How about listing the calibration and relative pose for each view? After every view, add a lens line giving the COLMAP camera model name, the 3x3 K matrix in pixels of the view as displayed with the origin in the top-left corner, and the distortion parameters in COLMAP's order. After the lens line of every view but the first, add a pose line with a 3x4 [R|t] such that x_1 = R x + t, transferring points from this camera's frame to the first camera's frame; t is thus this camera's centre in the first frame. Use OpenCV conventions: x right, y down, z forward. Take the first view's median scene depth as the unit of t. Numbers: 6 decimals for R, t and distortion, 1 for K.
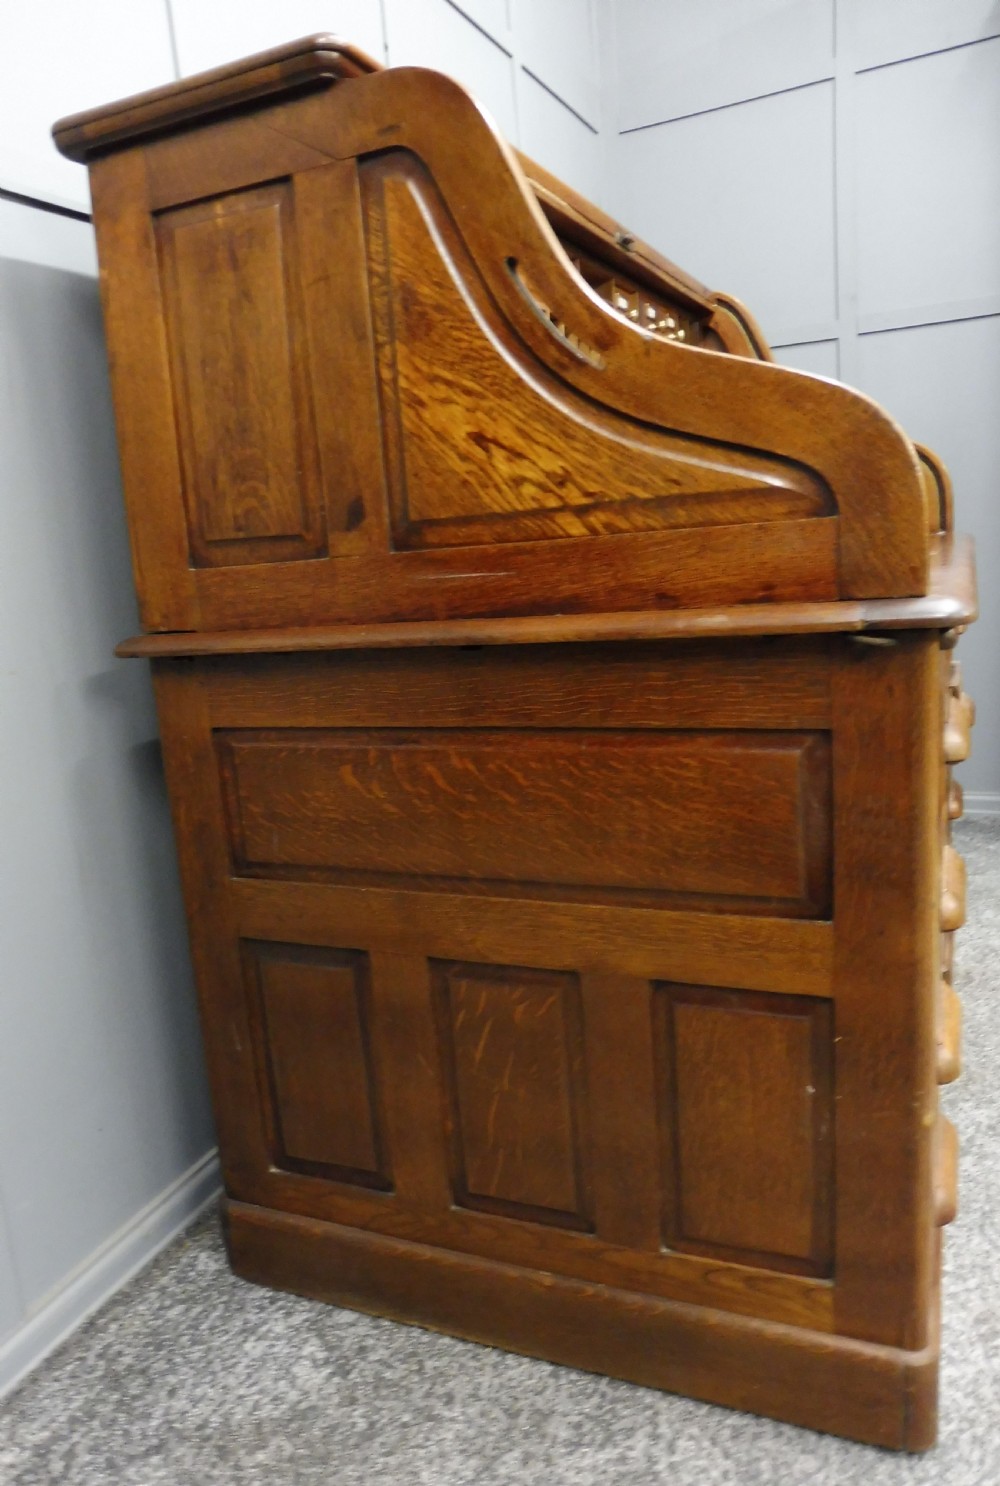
lens RADIAL K [[1094.0, 0, 446.2], [0, 1094.0, 751.4], [0, 0, 1]] dist [-0.047711, 0.011164]
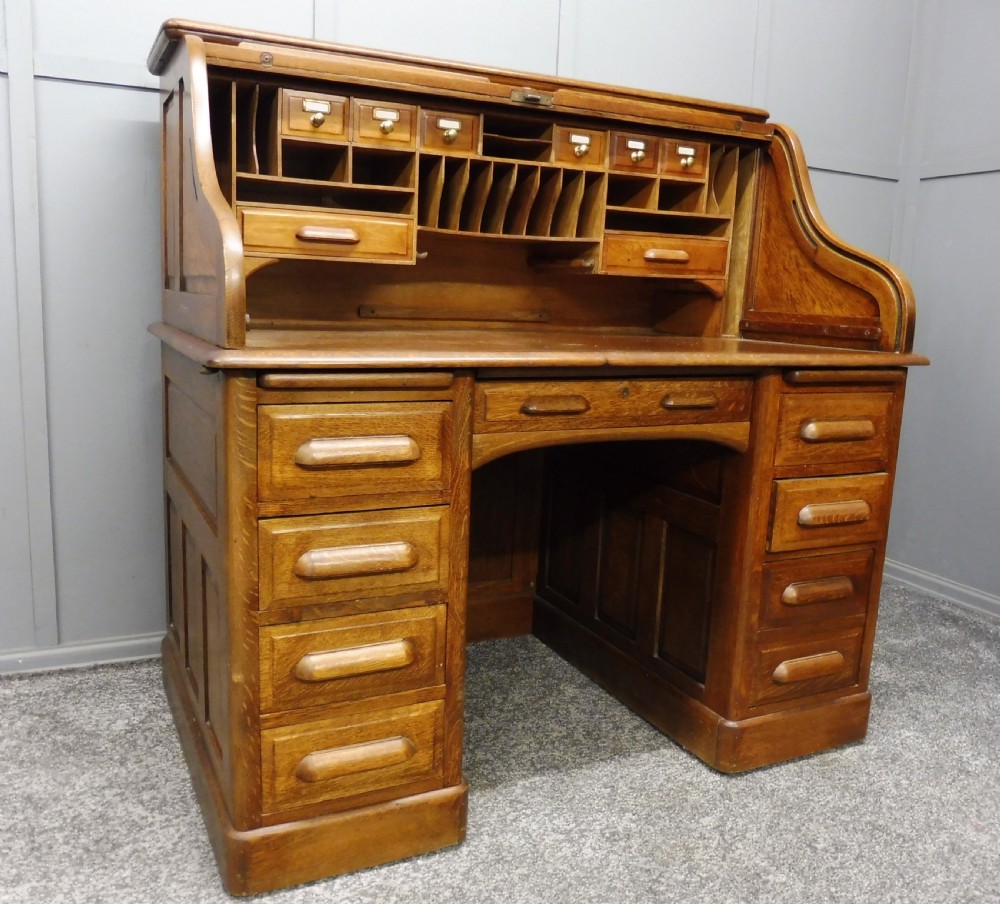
lens RADIAL K [[905.0, 0, 485.0], [0, 905.0, 446.1], [0, 0, 1]] dist [-0.047925, 0.001150]
pose [[0.771069, 0.222674, -0.596548, 1.267522], [-0.228548, 0.971216, 0.067117, -0.144501], [0.594322, 0.084588, 0.799766, 0.114900]]
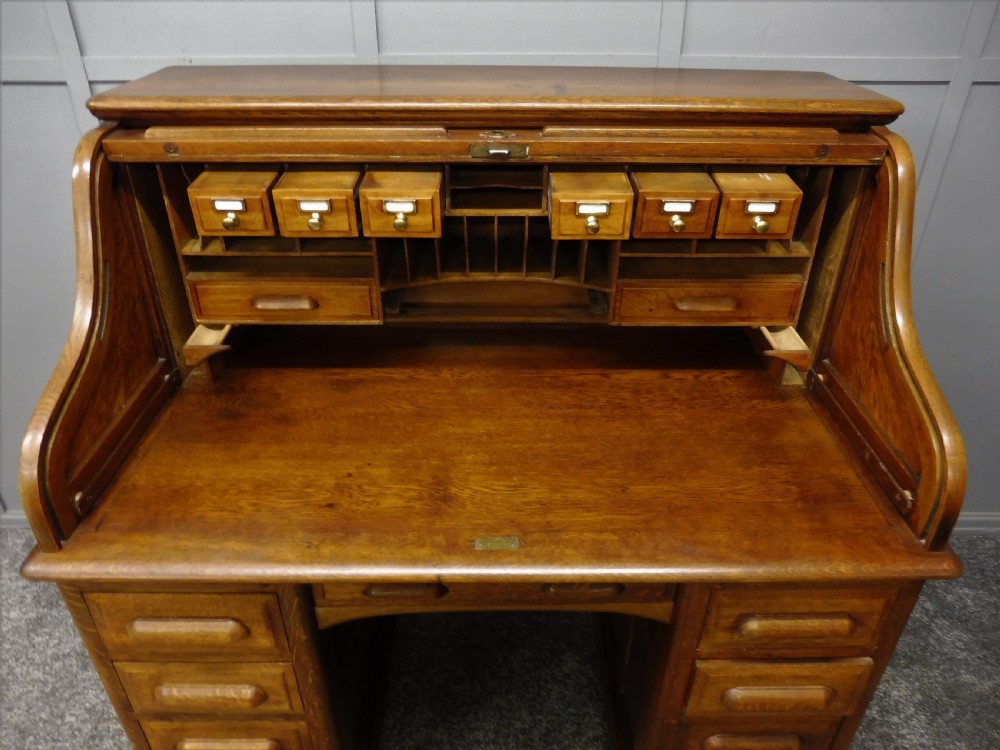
lens RADIAL K [[729.8, 0, 502.3], [0, 729.8, 378.4], [0, 0, 1]] dist [-0.059798, 0.022899]
pose [[0.437998, 0.538738, -0.719666, 1.167153], [-0.222591, 0.840604, 0.493800, -0.905292], [0.870983, -0.056093, 0.488101, 0.873470]]
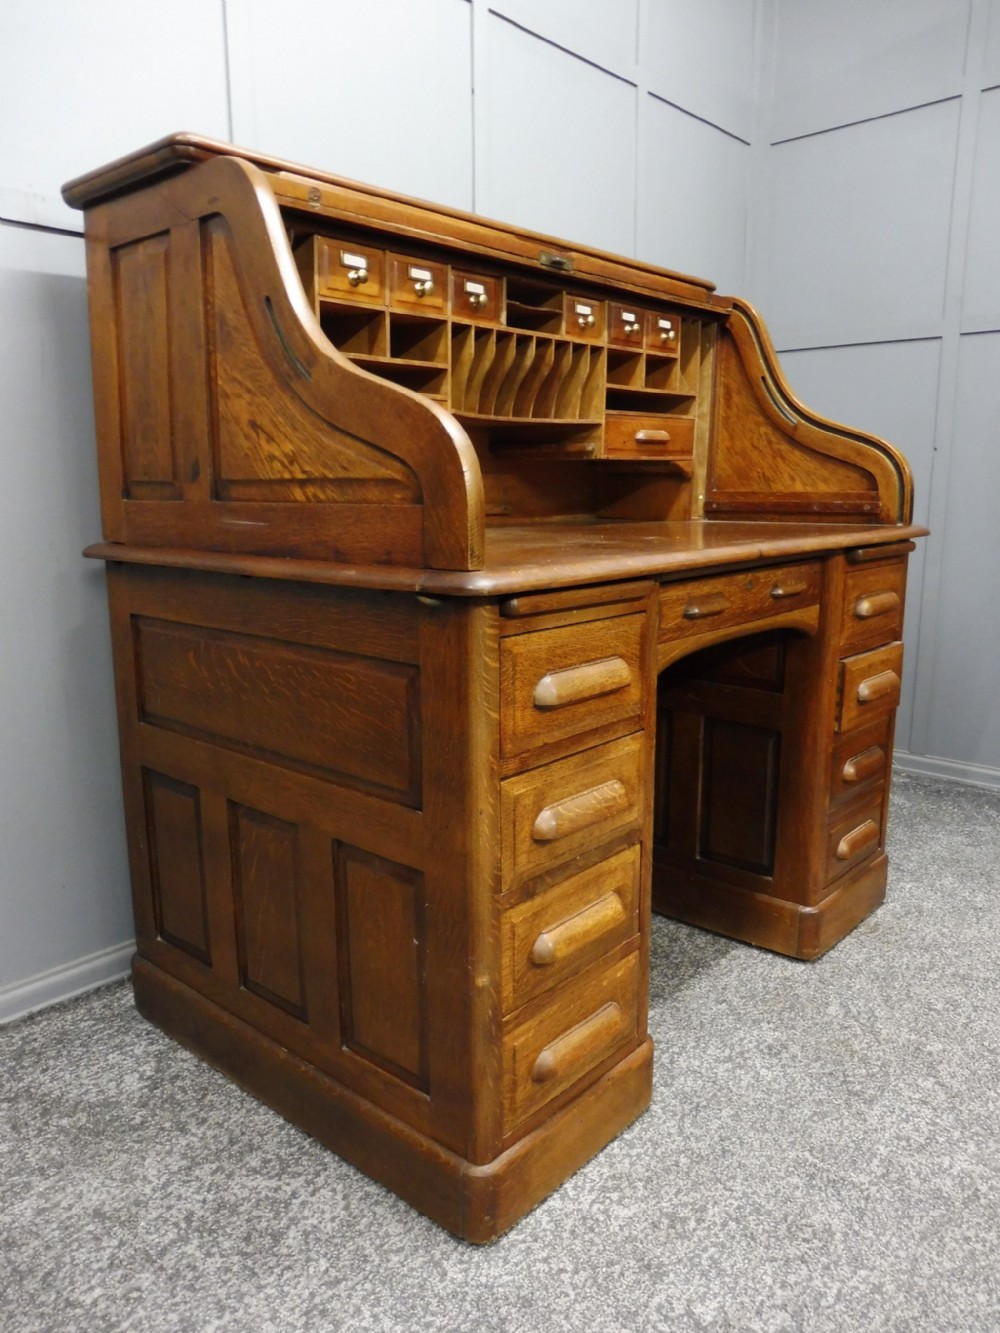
lens RADIAL K [[972.9, 0, 504.8], [0, 972.9, 668.5], [0, 0, 1]] dist [-0.059798, 0.022899]
pose [[0.958691, 0.134423, -0.250682, 0.622826], [-0.132816, 0.990864, 0.023397, -0.048665], [0.251537, 0.010864, 0.967787, -0.086984]]
